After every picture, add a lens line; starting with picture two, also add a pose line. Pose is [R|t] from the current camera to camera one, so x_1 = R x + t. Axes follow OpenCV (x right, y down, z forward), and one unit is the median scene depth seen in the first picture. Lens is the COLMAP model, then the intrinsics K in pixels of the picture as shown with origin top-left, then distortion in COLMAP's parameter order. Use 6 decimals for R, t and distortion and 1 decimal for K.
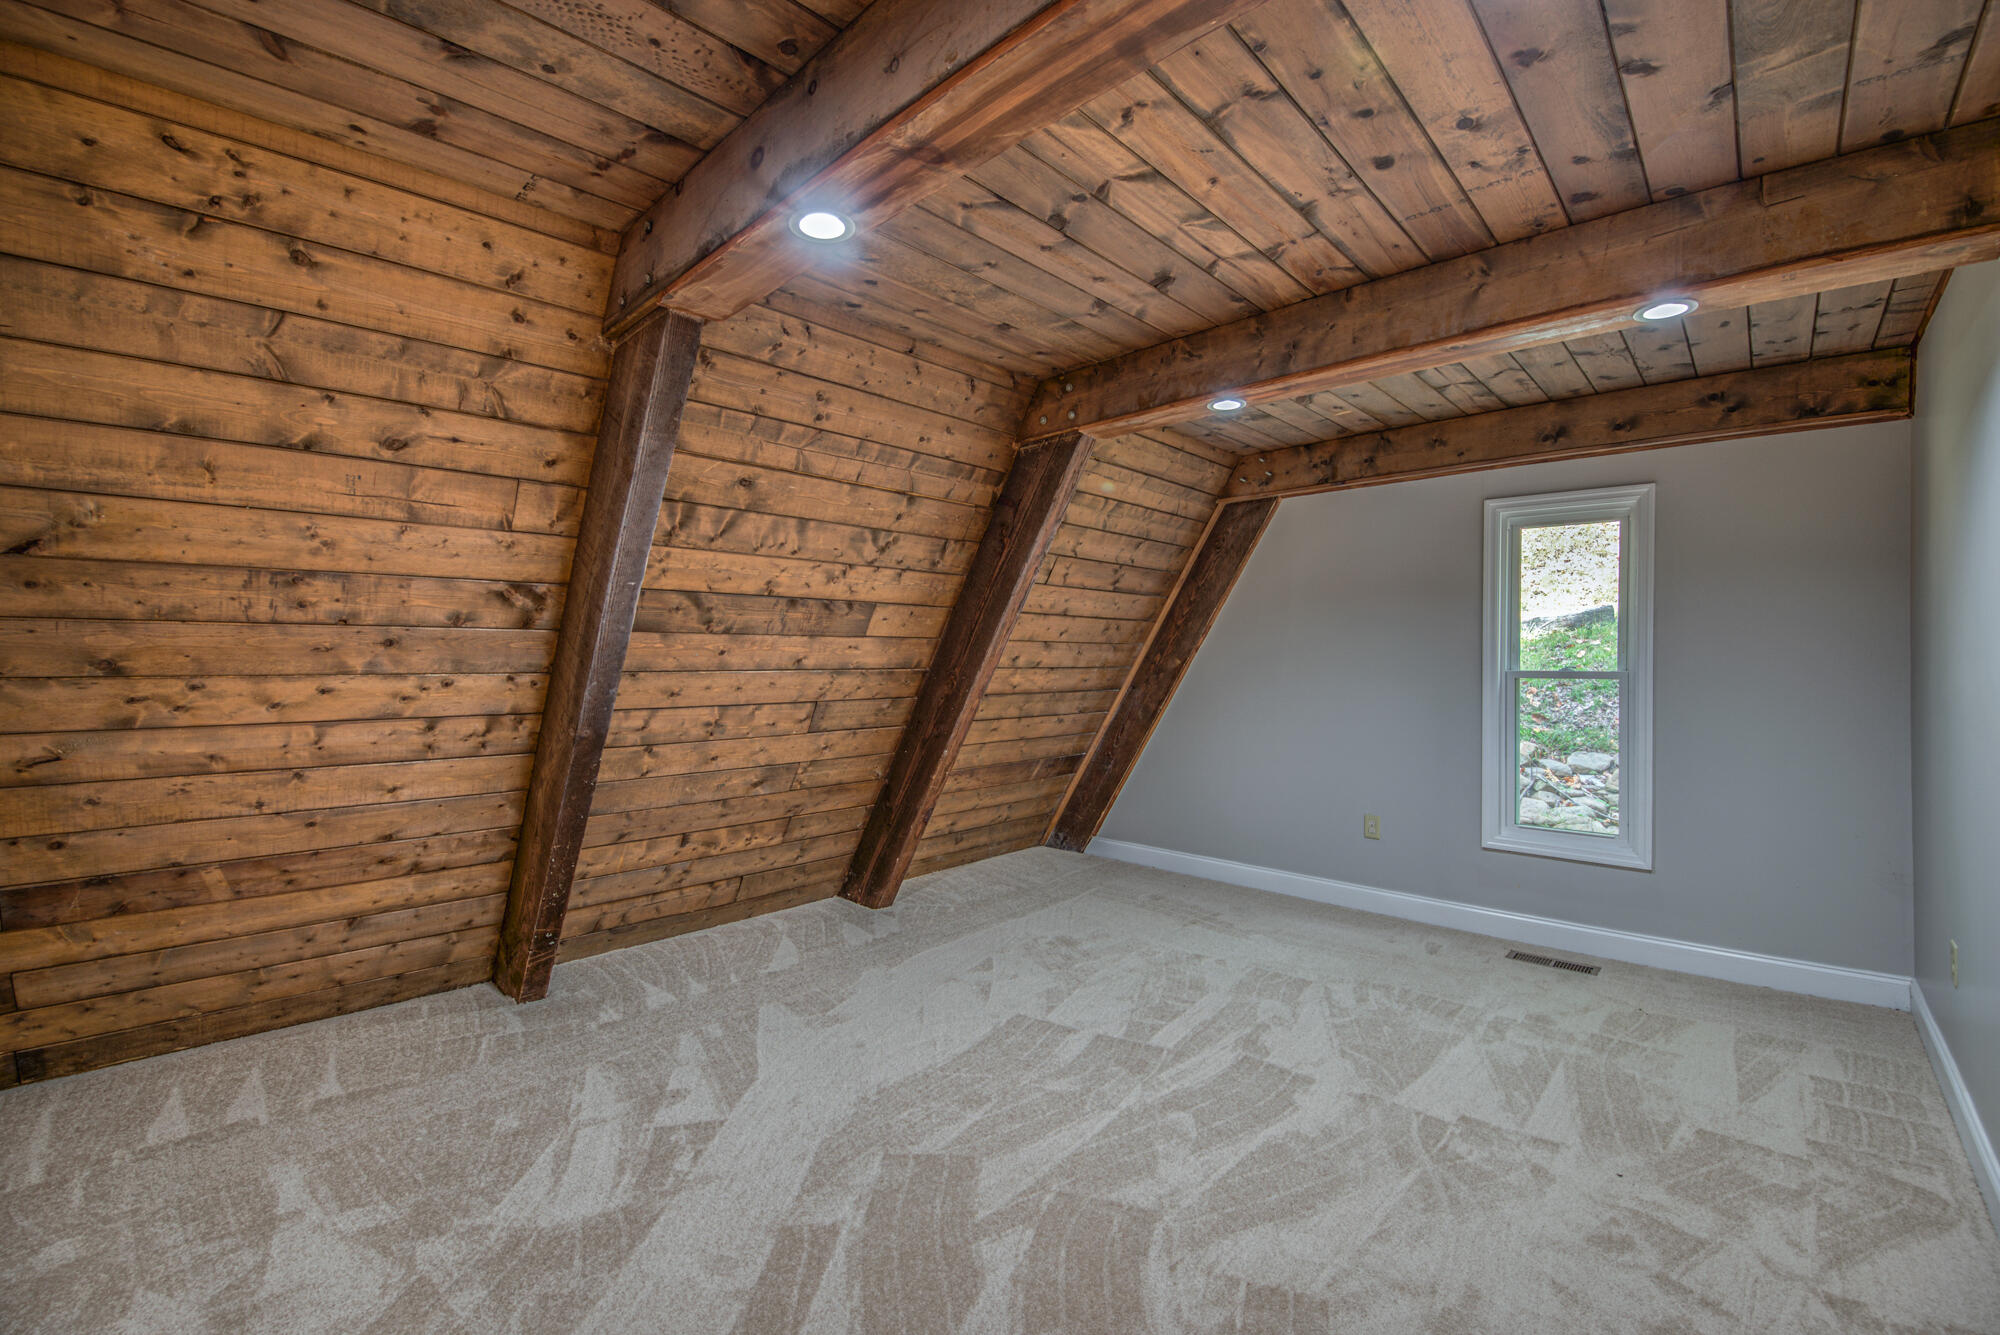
lens RADIAL K [[826.4, 0, 995.6], [0, 826.4, 665.1], [0, 0, 1]] dist [-0.024321, -0.004138]
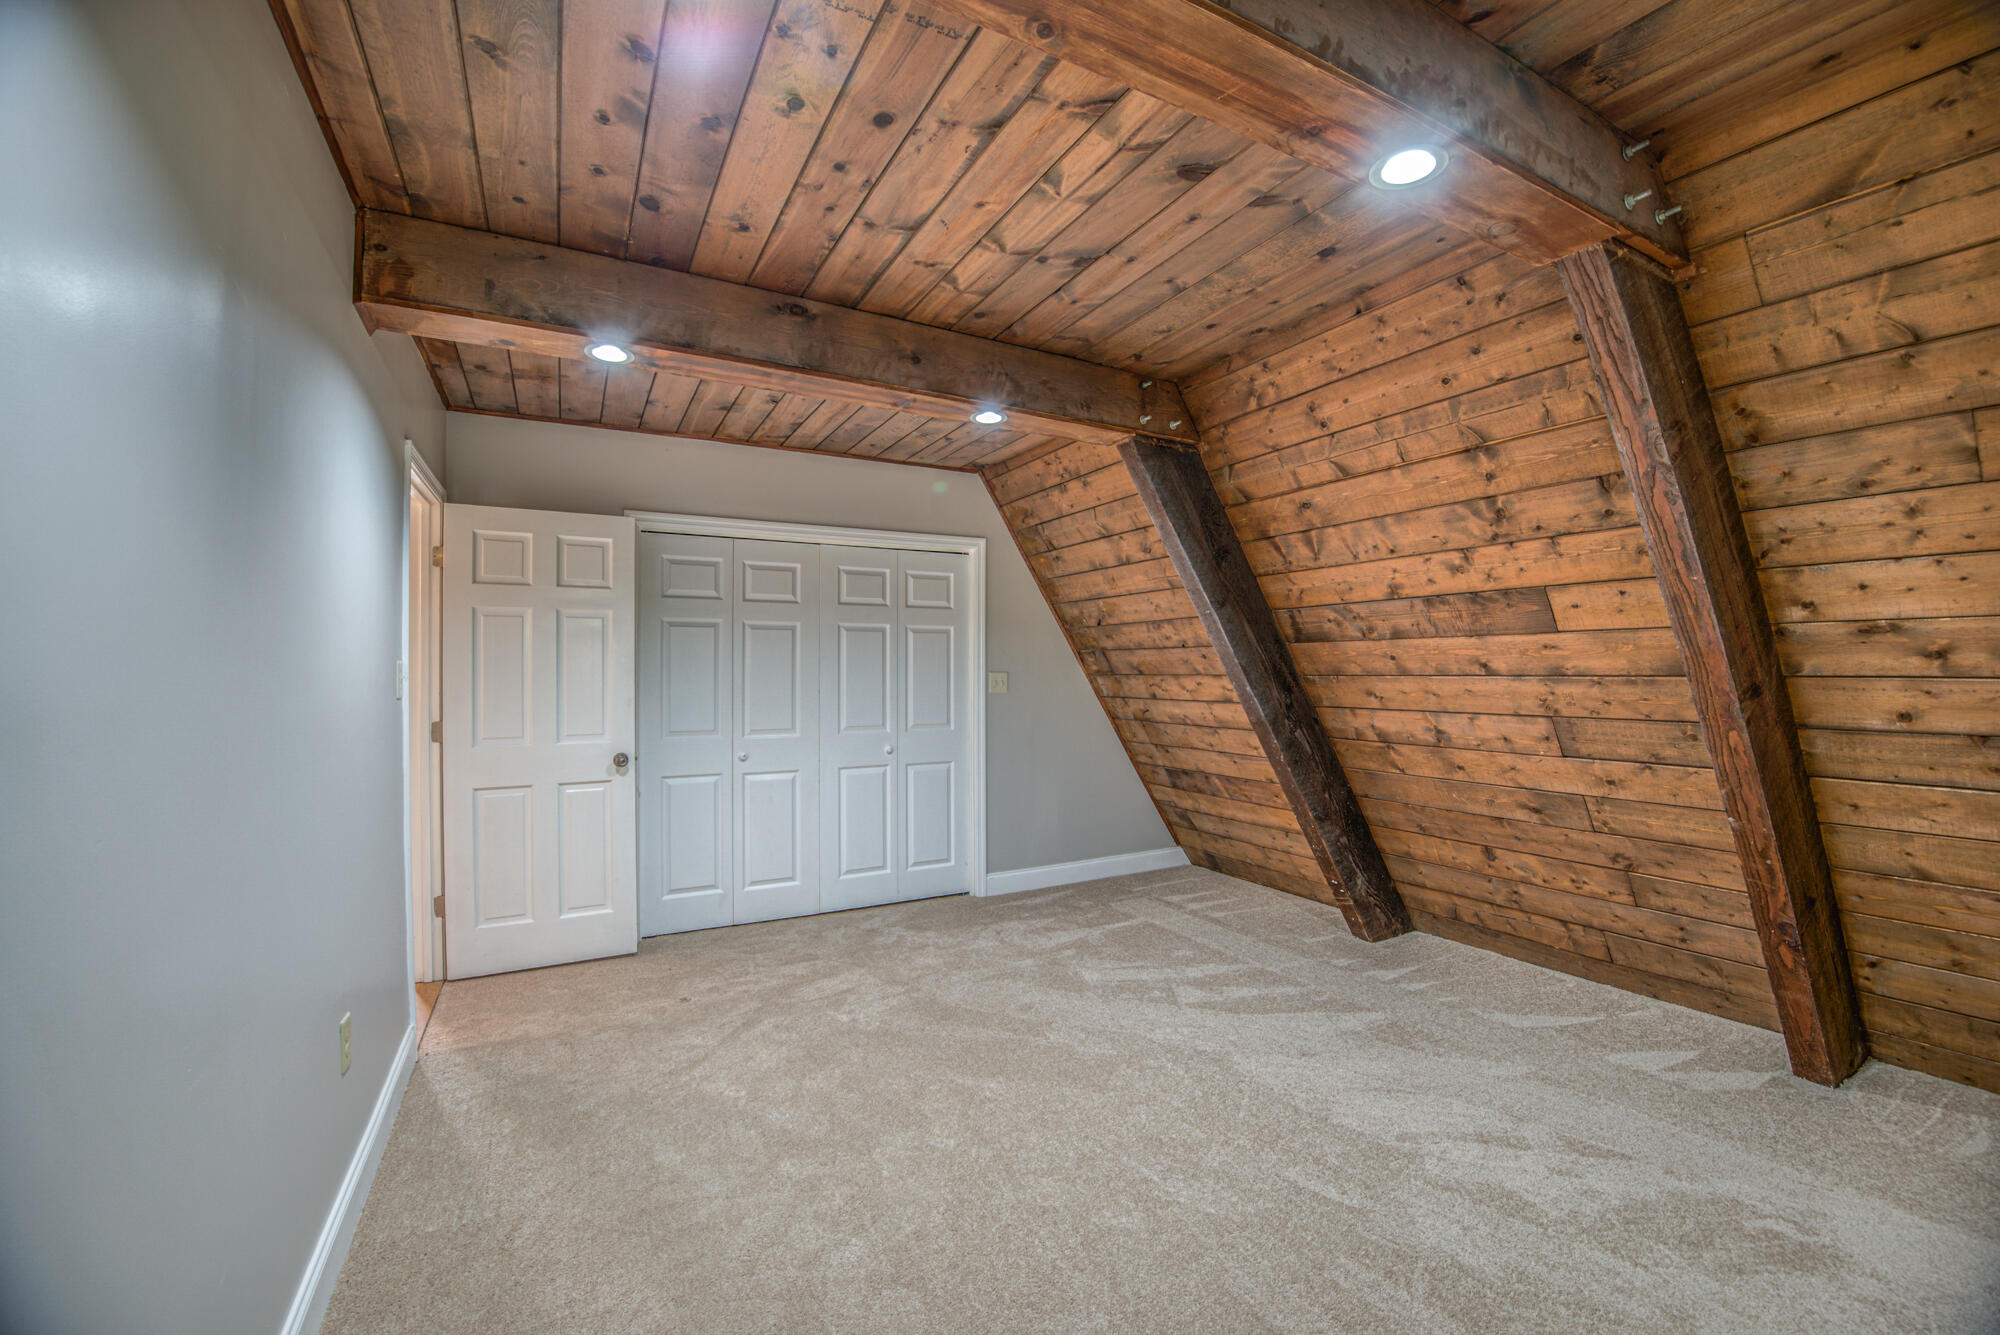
lens RADIAL K [[826.4, 0, 997.8], [0, 826.4, 669.7], [0, 0, 1]] dist [-0.024321, -0.004138]
pose [[-0.292513, 0.001175, -0.956261, 0.955480], [0.000204, 0.999999, 0.001167, -0.001691], [0.956261, 0.000147, -0.292514, 1.009523]]
